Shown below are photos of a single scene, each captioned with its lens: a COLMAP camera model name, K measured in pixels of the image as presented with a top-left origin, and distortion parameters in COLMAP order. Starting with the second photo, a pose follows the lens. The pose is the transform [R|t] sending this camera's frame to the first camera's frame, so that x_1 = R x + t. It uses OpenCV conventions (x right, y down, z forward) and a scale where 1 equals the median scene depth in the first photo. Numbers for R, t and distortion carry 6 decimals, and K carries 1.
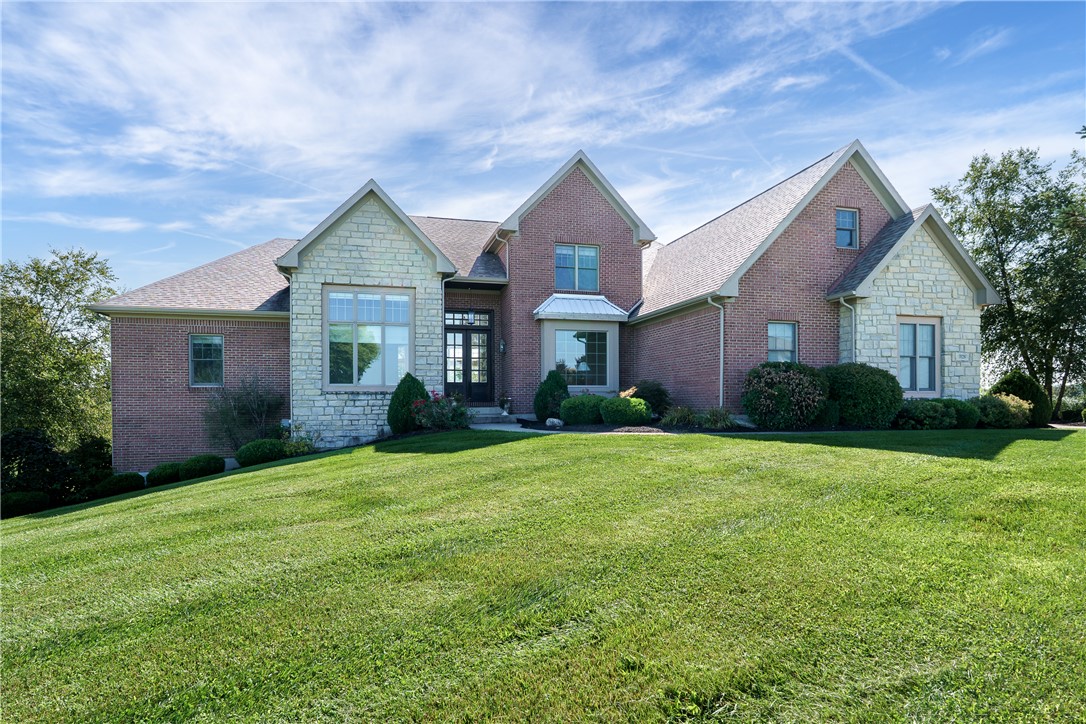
lens RADIAL K [[482.1, 0, 539.9], [0, 482.1, 365.7], [0, 0, 1]] dist [0.000061, -0.000595]
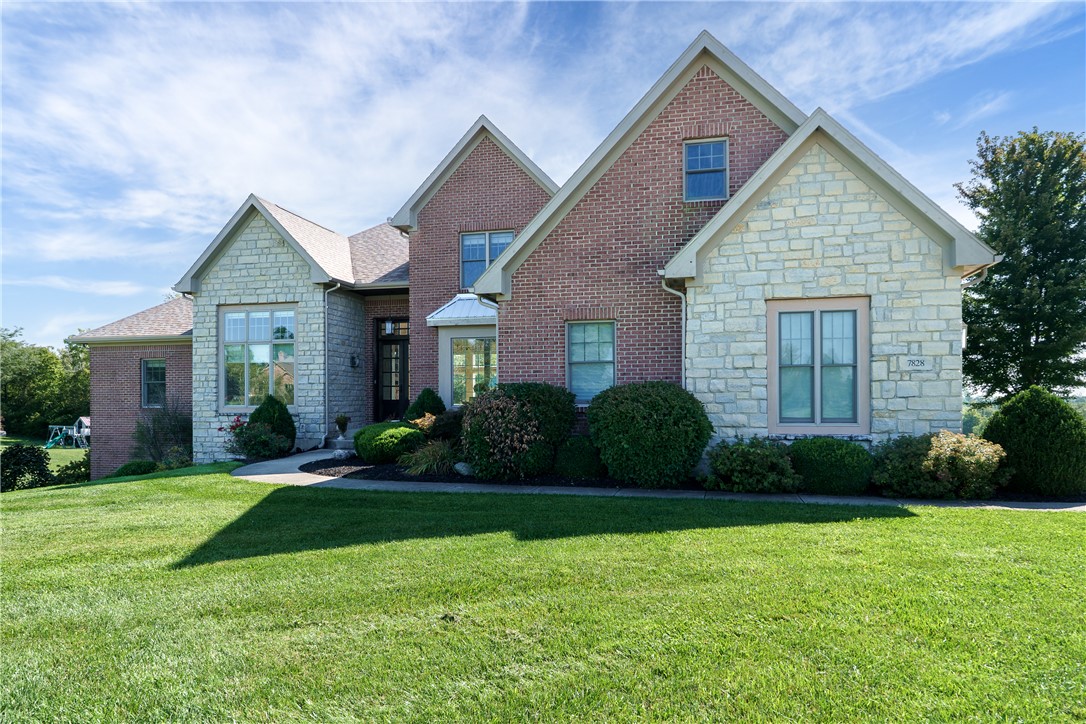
lens RADIAL K [[572.1, 0, 543.3], [0, 572.1, 360.7], [0, 0, 1]] dist [0.002463, -0.000086]
pose [[0.915636, -0.030104, -0.400880, 0.577047], [0.027349, 0.999547, -0.012593, -0.019284], [0.401077, 0.000567, 0.916044, 0.162331]]
